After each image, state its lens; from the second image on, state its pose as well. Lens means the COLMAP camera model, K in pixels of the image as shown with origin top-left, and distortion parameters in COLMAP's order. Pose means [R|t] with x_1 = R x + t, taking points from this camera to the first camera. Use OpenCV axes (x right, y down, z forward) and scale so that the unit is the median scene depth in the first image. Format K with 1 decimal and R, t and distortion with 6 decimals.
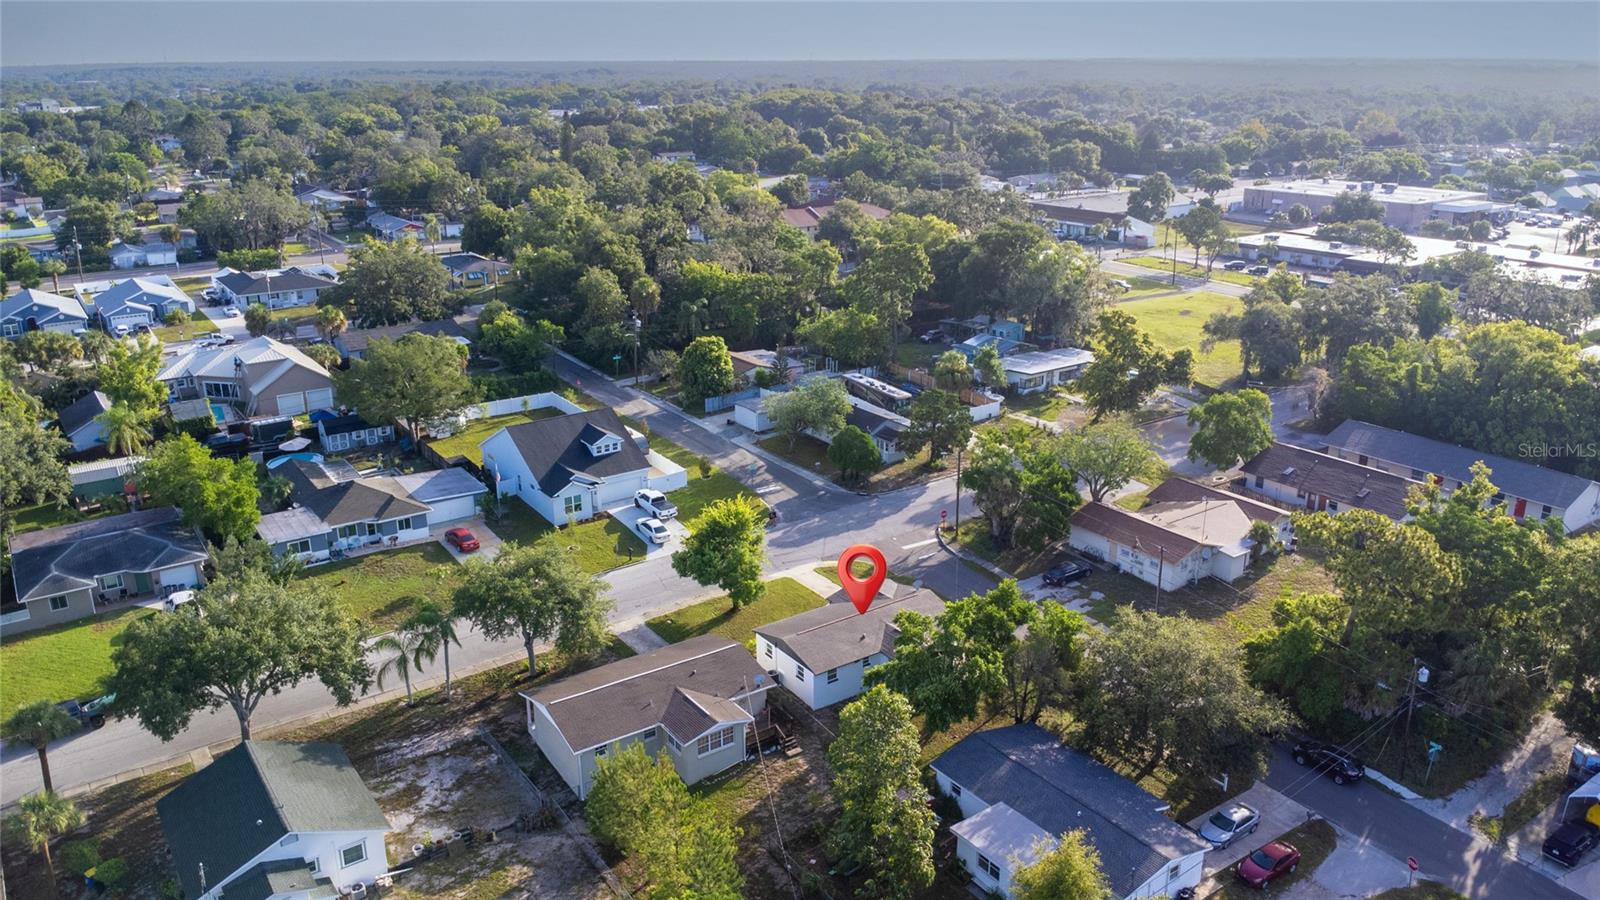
lens RADIAL K [[1157.3, 0, 800.0], [0, 1157.3, 450.0], [0, 0, 1]] dist [0.007087, -0.001855]
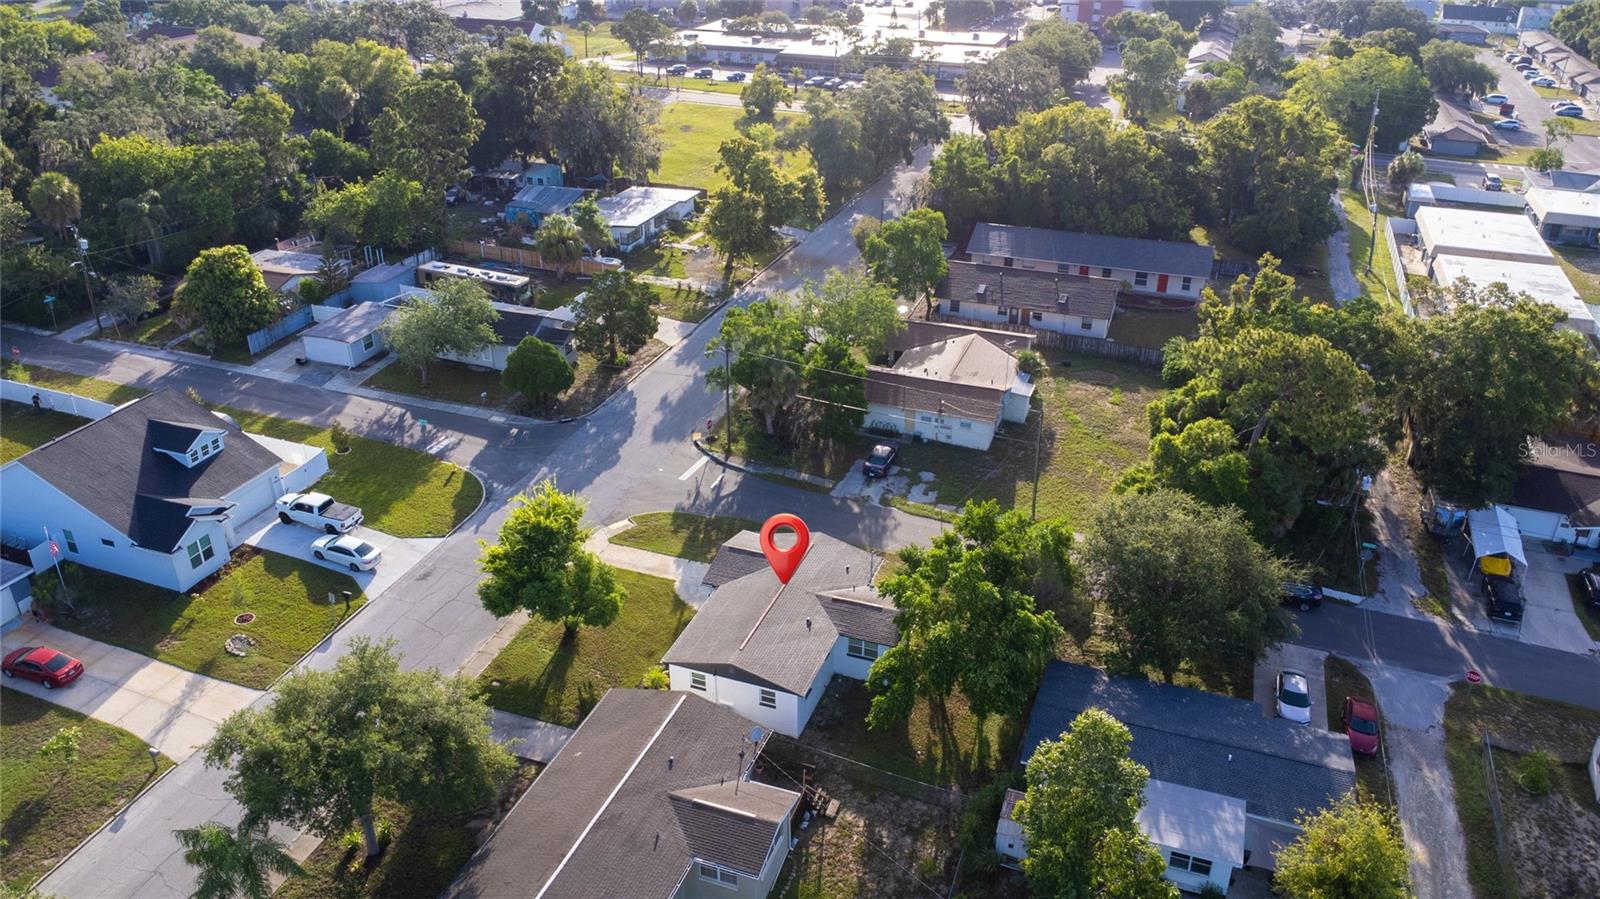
lens RADIAL K [[1157.3, 0, 800.0], [0, 1157.3, 449.5], [0, 0, 1]] dist [0.007087, -0.001855]
pose [[0.821792, -0.259225, 0.507405, -0.213050], [0.177614, 0.962690, 0.204158, -0.072948], [-0.541397, -0.077653, 0.837173, 0.256116]]
